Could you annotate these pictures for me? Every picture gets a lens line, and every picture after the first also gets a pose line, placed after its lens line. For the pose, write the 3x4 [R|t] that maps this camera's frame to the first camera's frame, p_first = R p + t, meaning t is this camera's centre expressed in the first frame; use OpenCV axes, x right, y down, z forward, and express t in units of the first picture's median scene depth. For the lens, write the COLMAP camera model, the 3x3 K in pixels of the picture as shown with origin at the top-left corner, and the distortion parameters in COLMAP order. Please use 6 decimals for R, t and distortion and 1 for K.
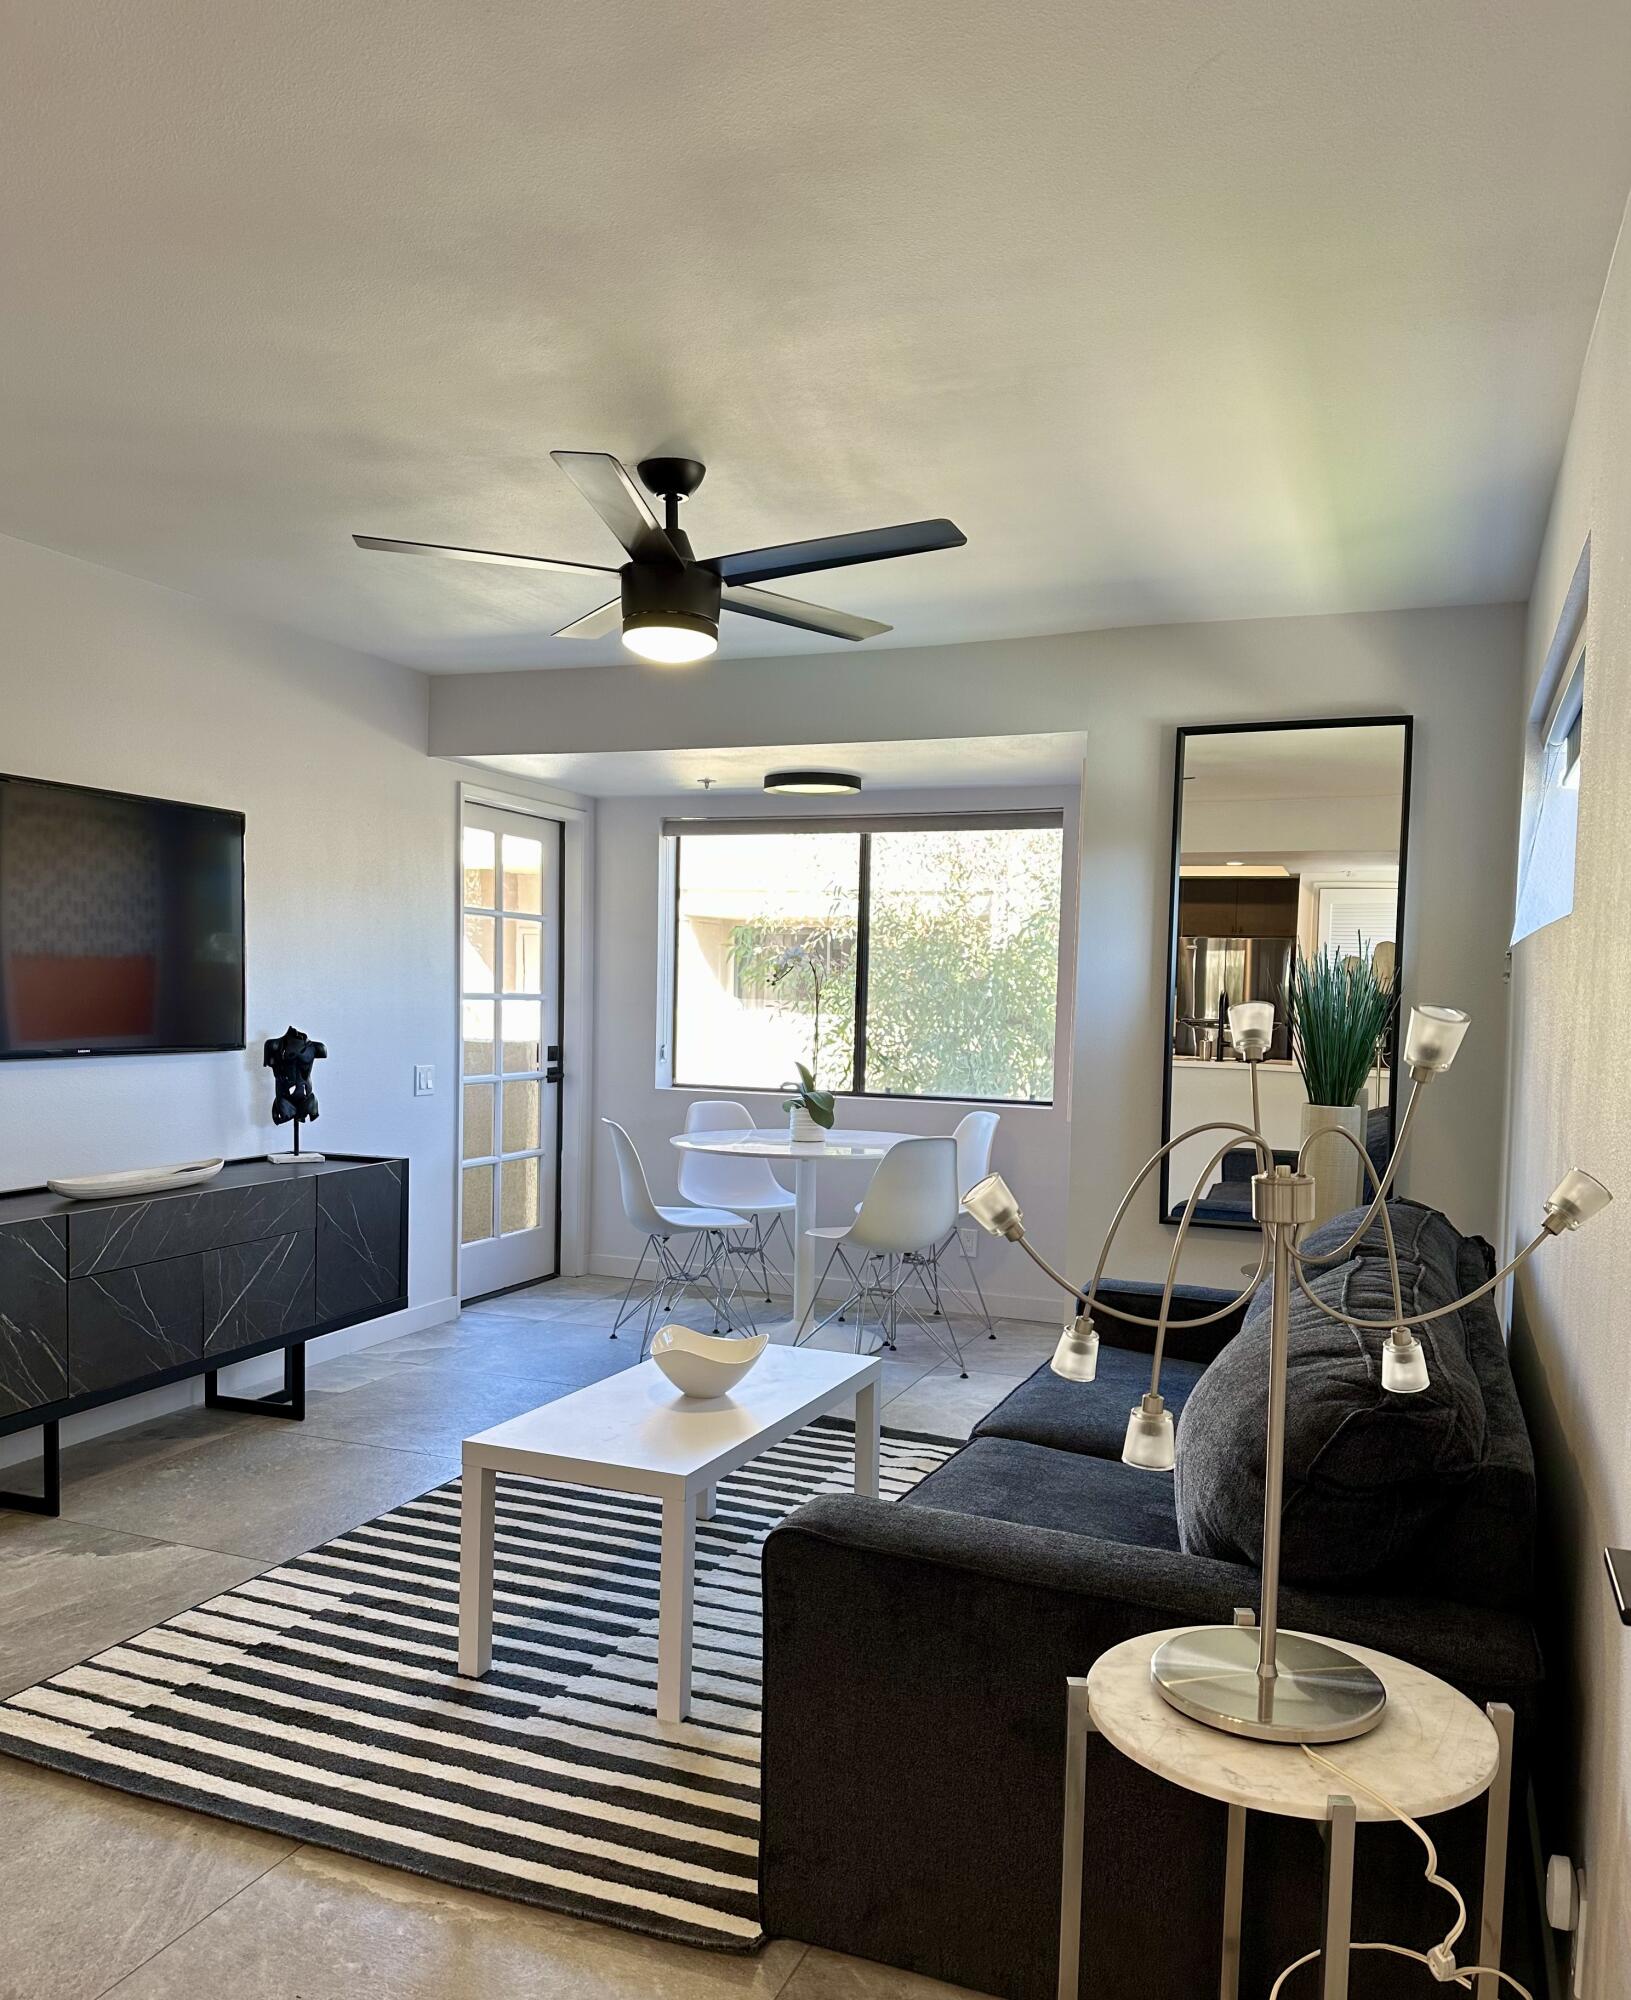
lens RADIAL K [[1574.2, 0, 788.1], [0, 1574.2, 1081.5], [0, 0, 1]] dist [0.069239, -0.122986]
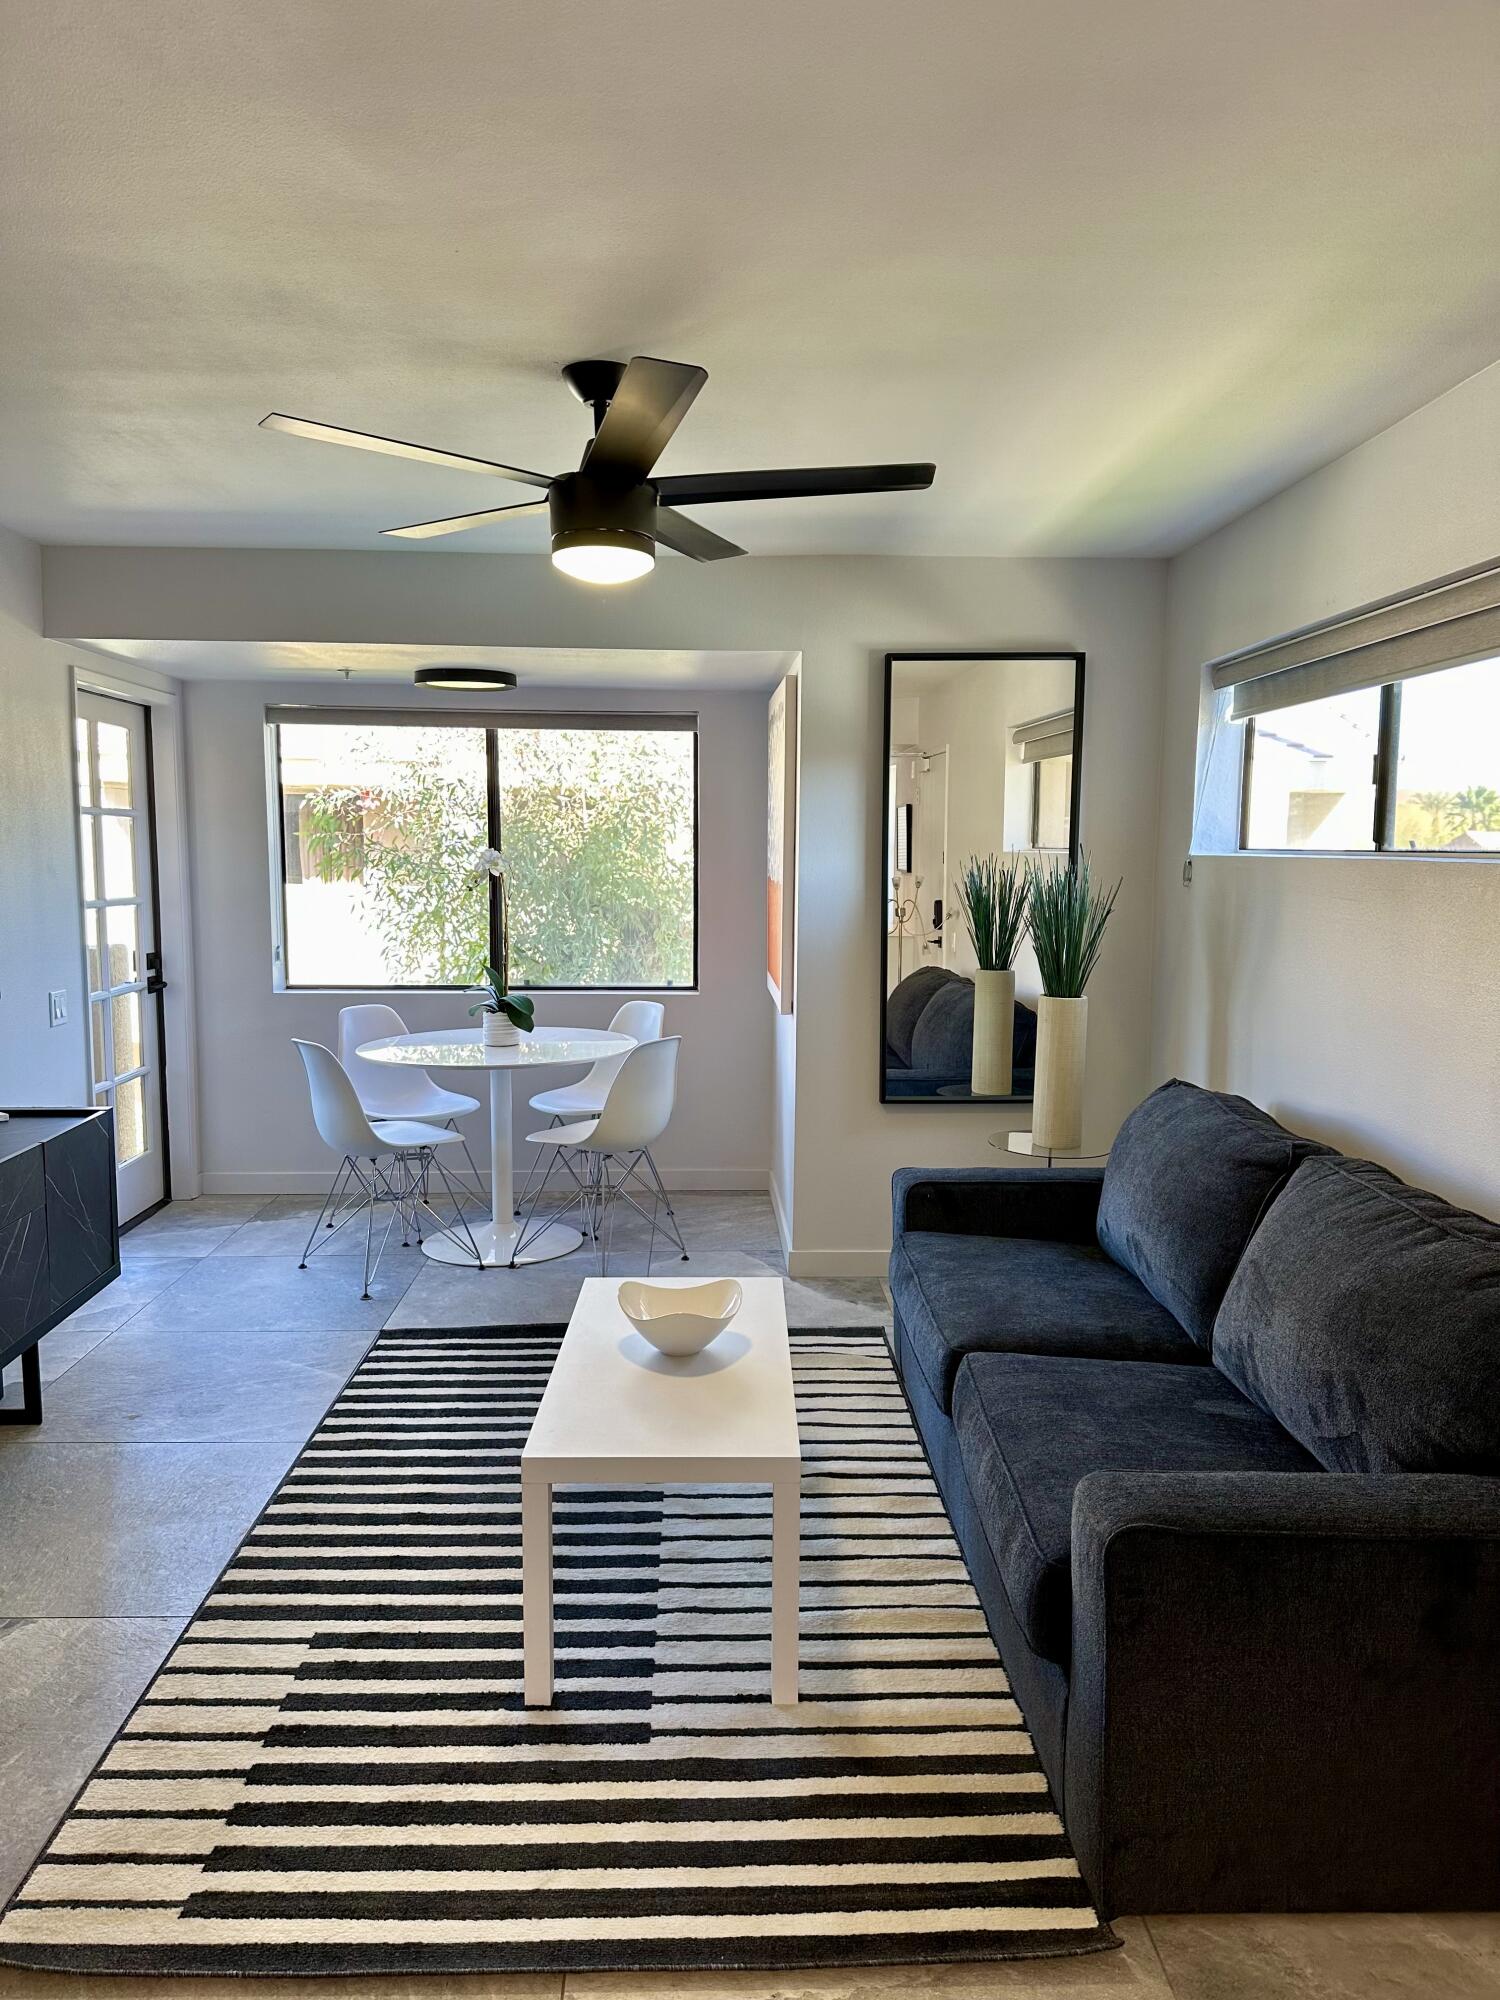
lens RADIAL K [[1437.0, 0, 760.2], [0, 1437.0, 994.7], [0, 0, 1]] dist [0.038489, -0.041414]
pose [[0.909449, -0.057672, 0.411795, -0.273258], [0.036974, 0.997628, 0.058061, -0.053078], [-0.414167, -0.037577, 0.909425, 0.136750]]
